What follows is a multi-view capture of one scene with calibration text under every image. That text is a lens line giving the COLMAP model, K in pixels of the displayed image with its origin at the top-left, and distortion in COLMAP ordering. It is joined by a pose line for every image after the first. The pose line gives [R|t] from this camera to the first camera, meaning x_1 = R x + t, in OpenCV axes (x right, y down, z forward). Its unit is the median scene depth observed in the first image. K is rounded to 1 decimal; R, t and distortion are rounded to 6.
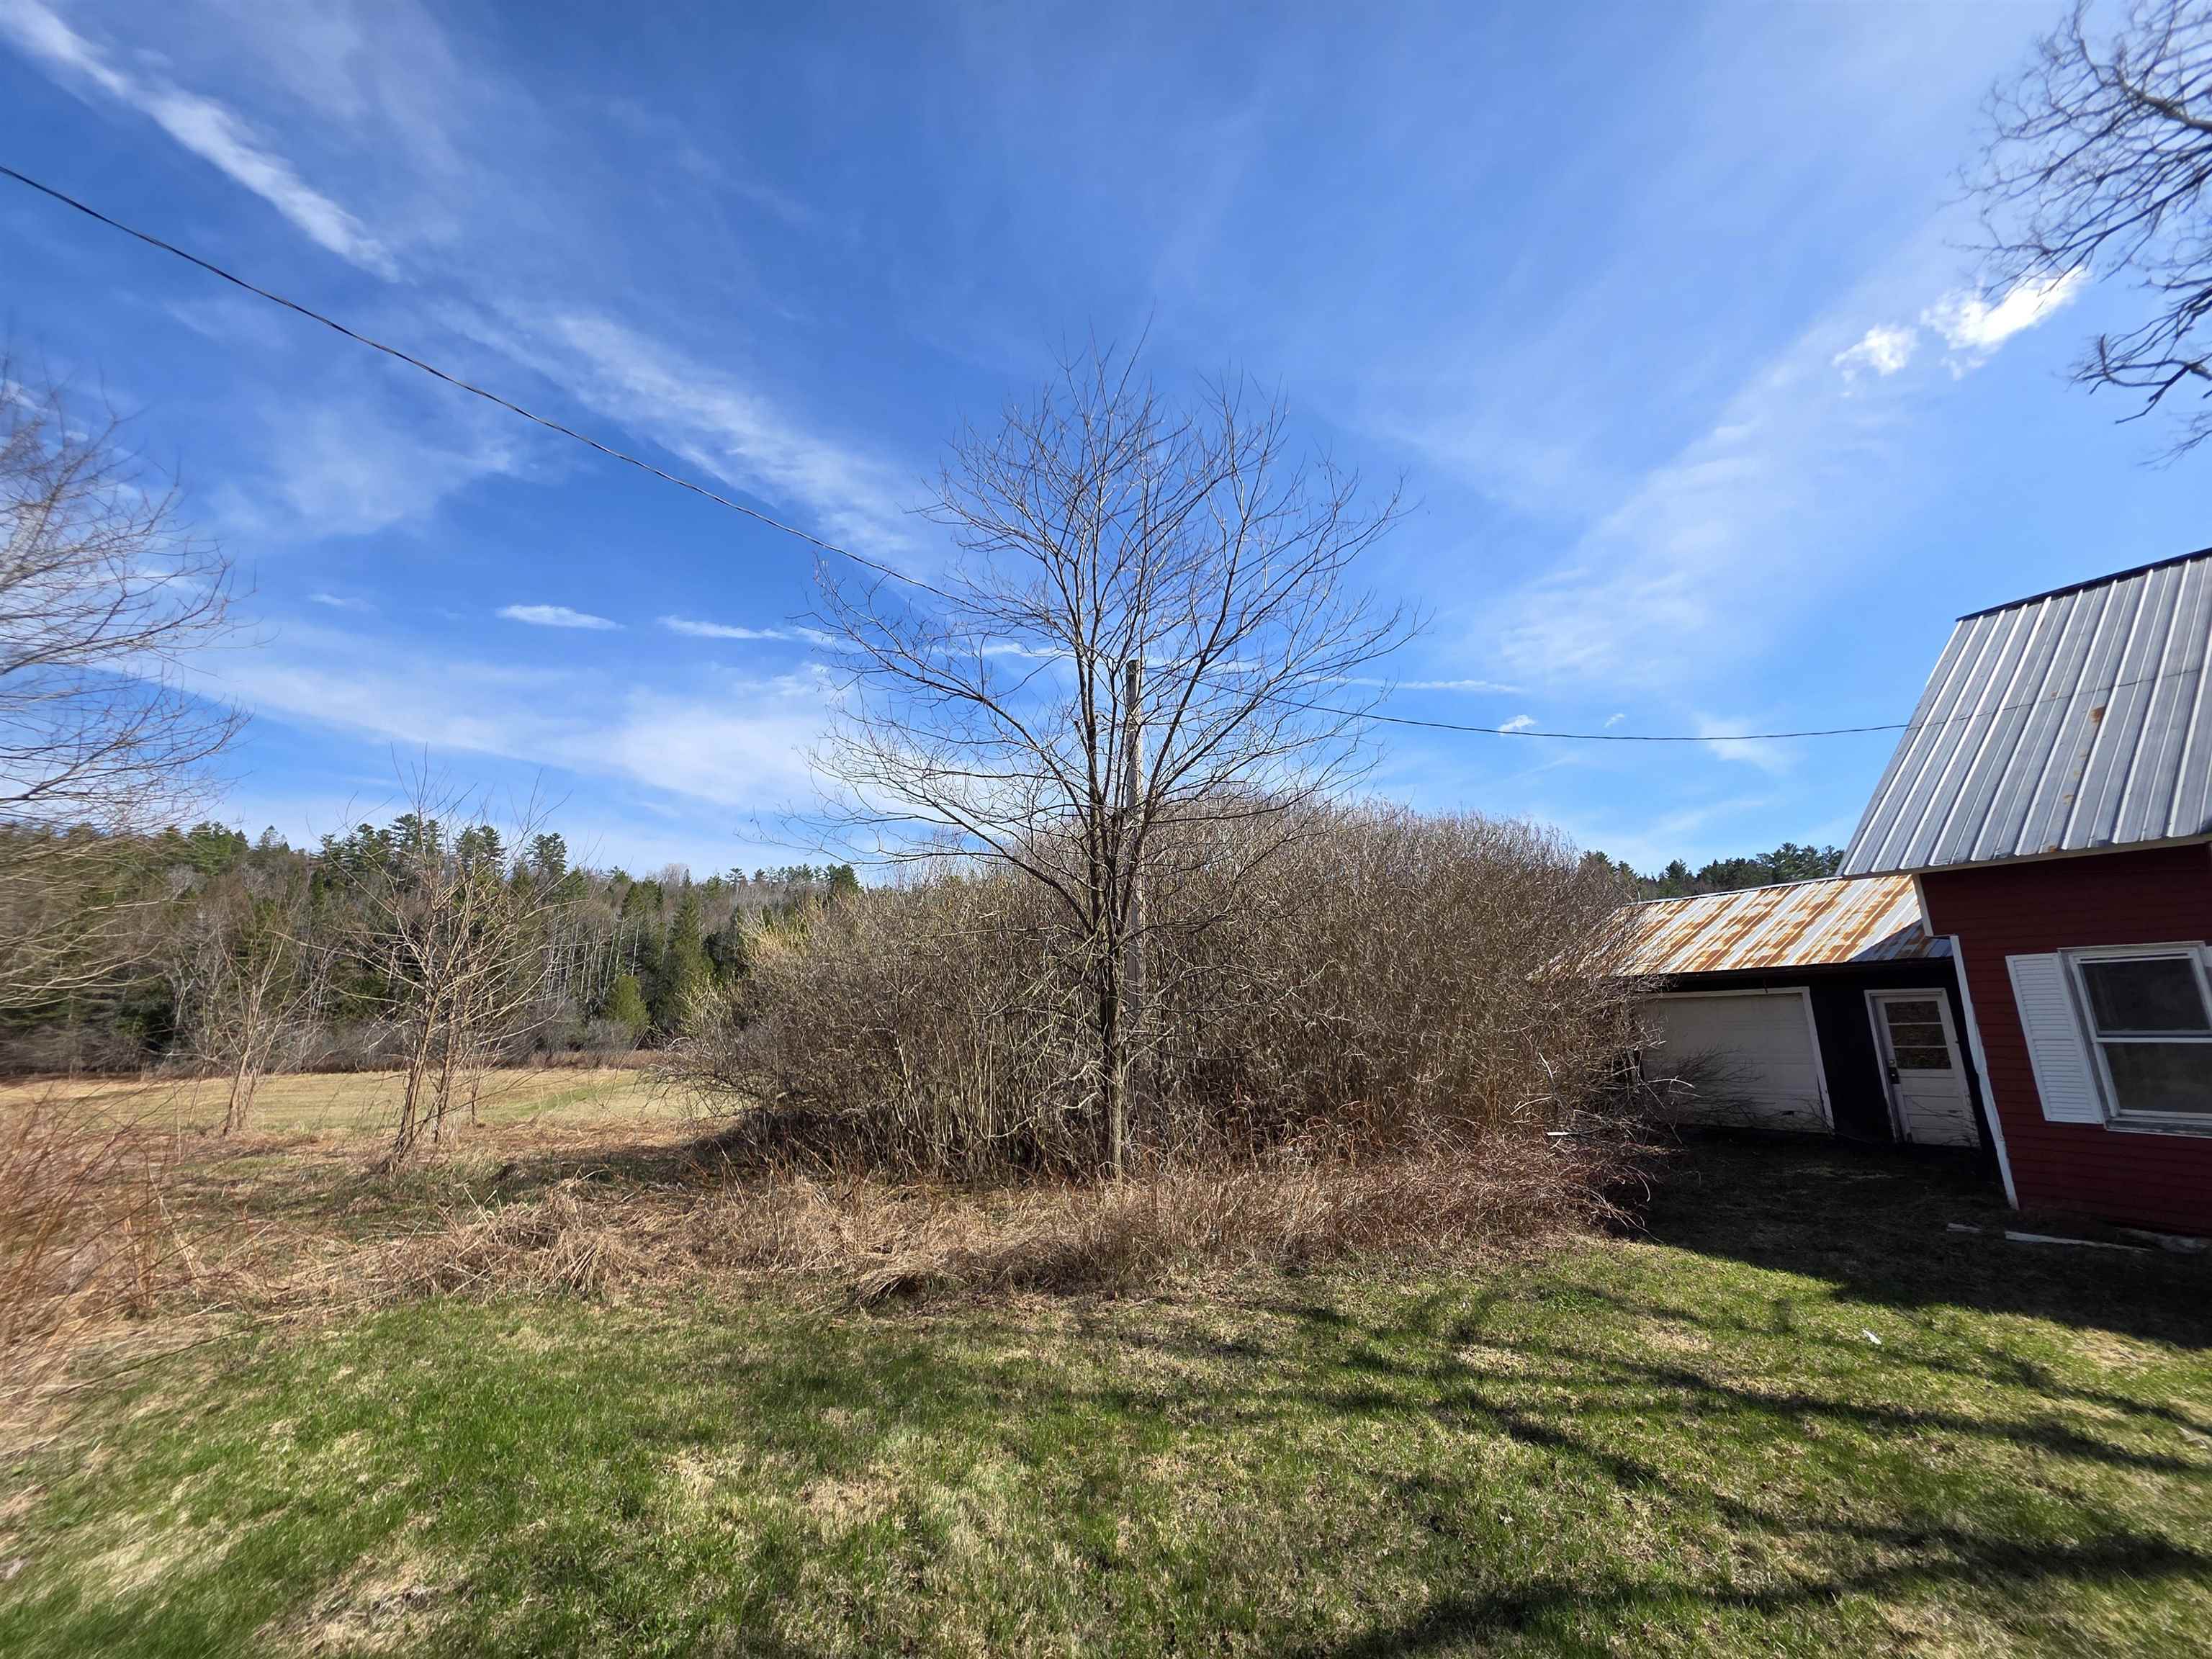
lens RADIAL K [[878.0, 0, 1107.9], [0, 878.0, 818.5], [0, 0, 1]] dist [-0.000331, 0.000768]
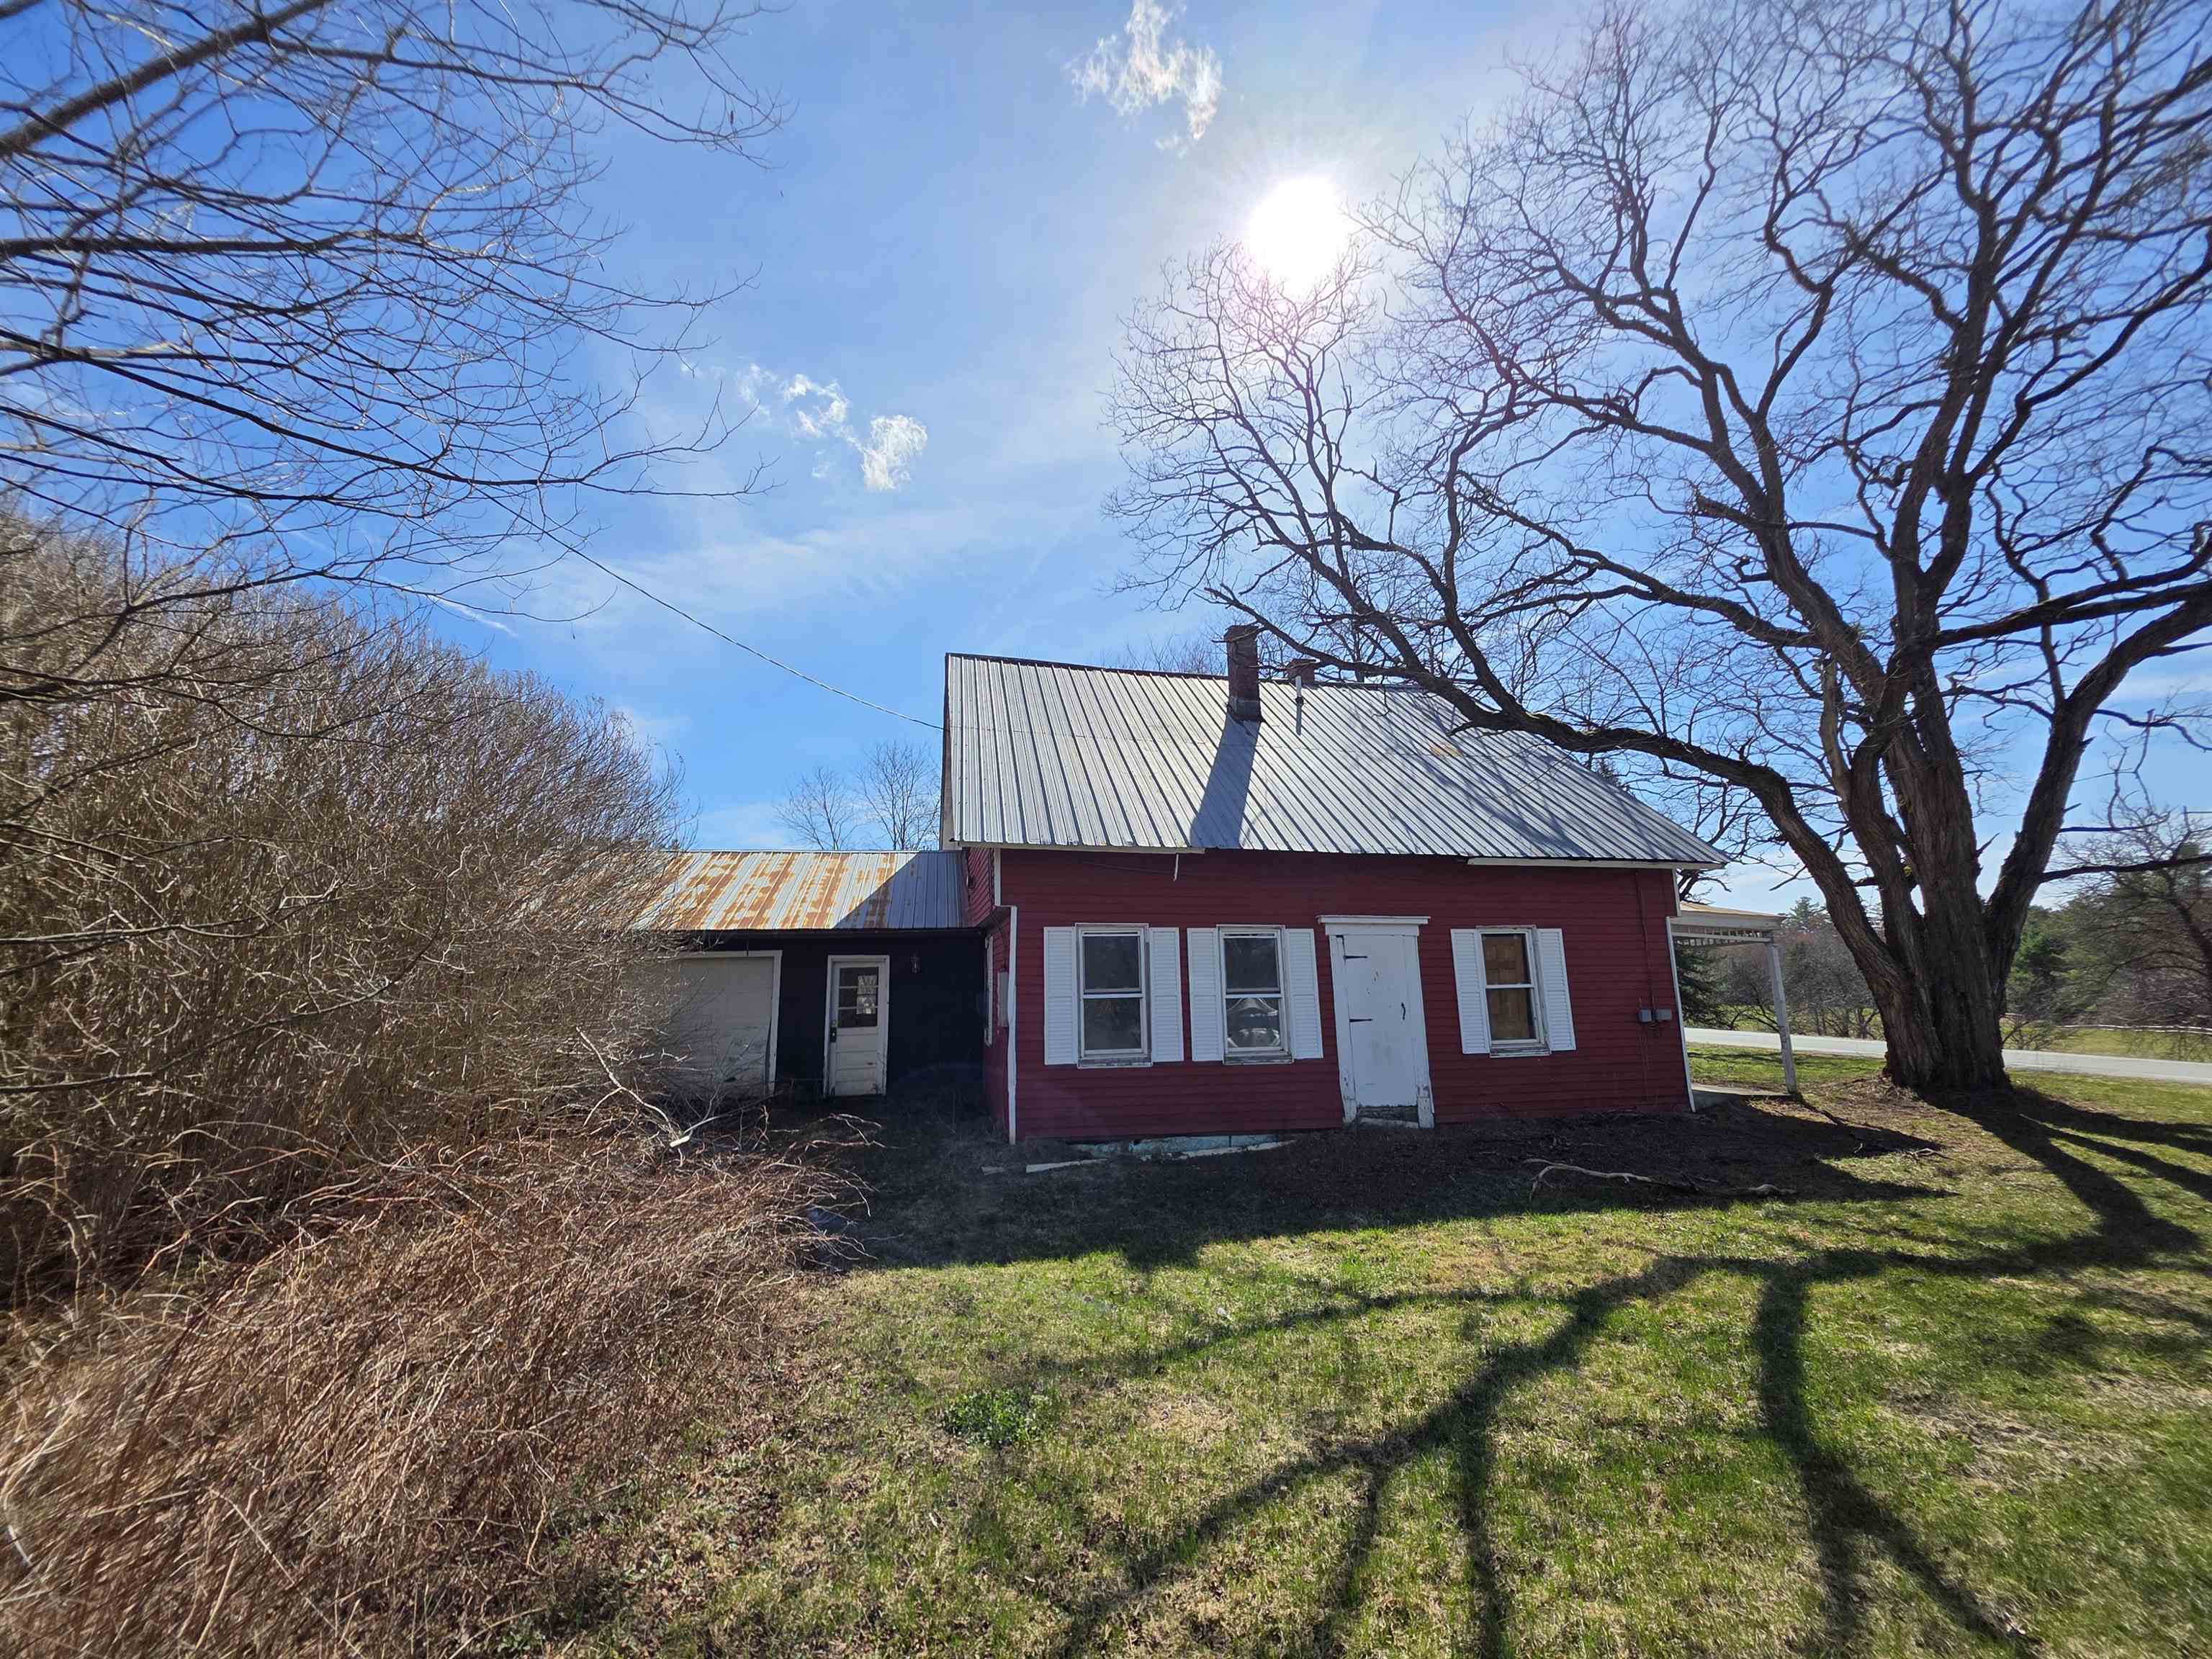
lens RADIAL K [[878.0, 0, 1087.9], [0, 878.0, 825.0], [0, 0, 1]] dist [-0.000331, 0.000768]
pose [[0.313309, 0.175284, 0.933334, -0.075362], [-0.211001, 0.971101, -0.111546, 0.134614], [-0.925914, -0.161986, 0.341240, 0.535864]]
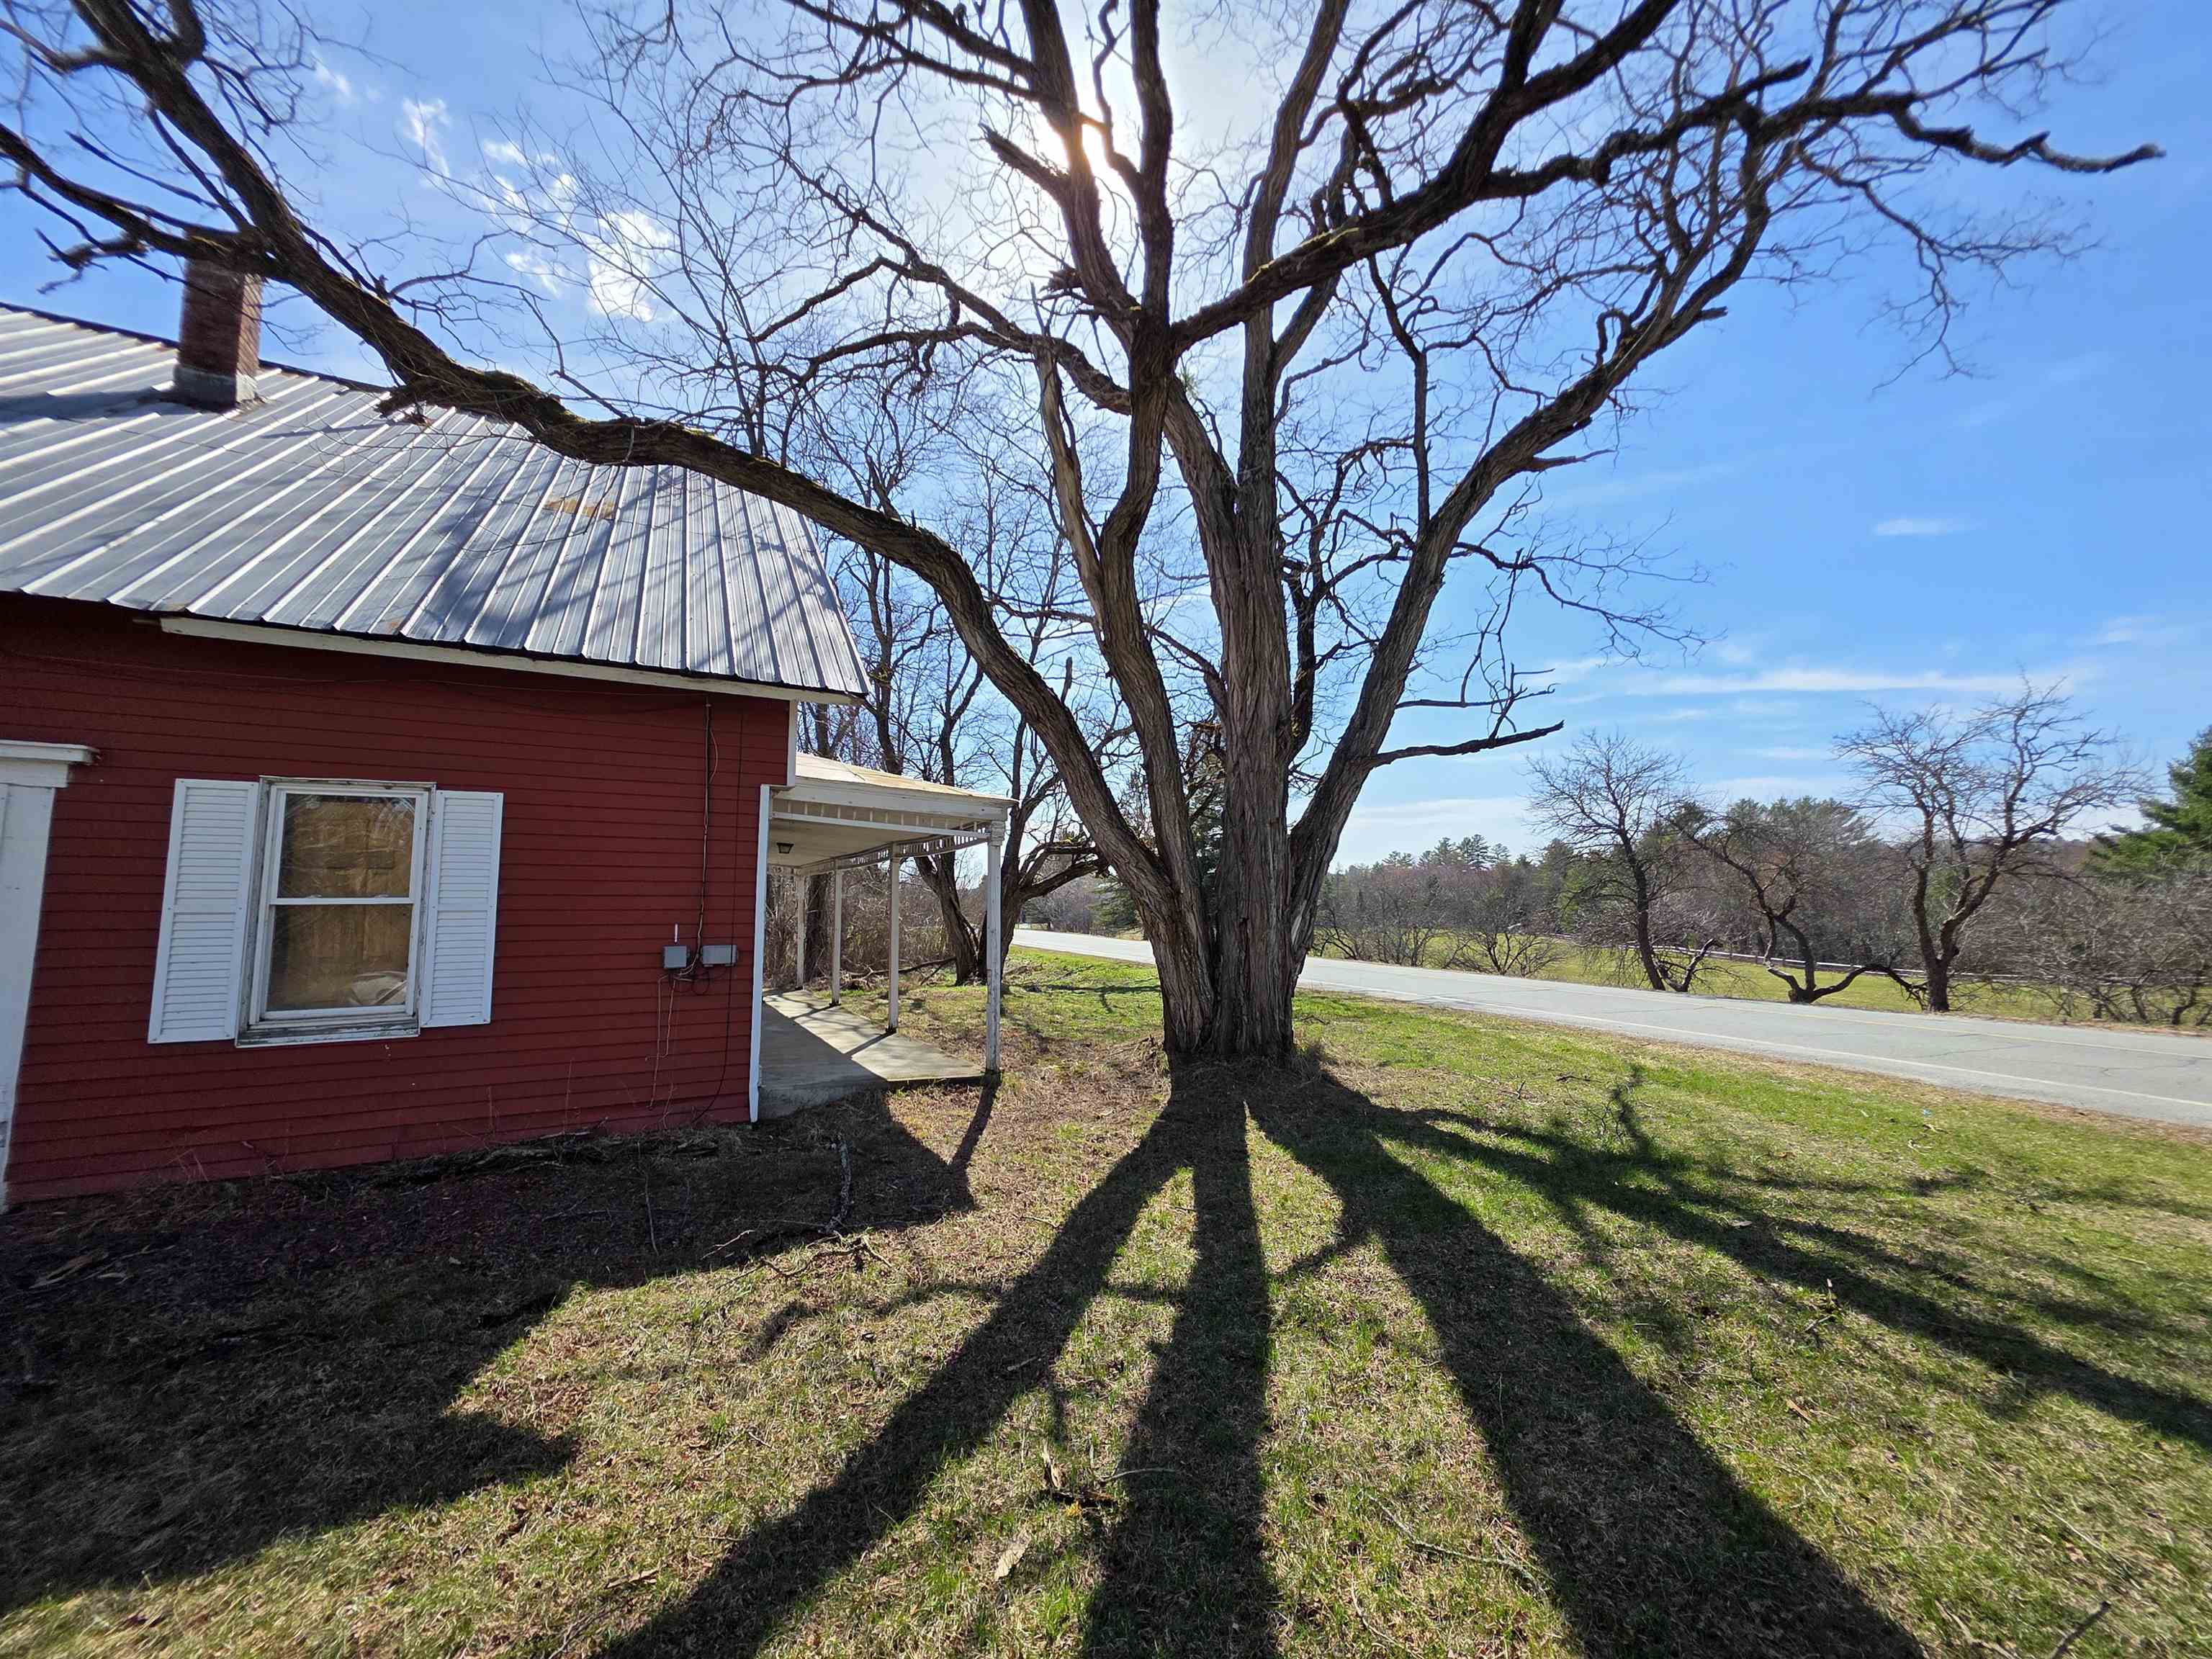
lens RADIAL K [[878.0, 0, 1105.7], [0, 878.0, 819.3], [0, 0, 1]] dist [-0.000331, 0.000768]
pose [[0.016691, 0.098550, 0.994992, 0.697409], [-0.231960, 0.968363, -0.092021, -0.028763], [-0.972582, -0.229263, 0.039023, -0.150851]]
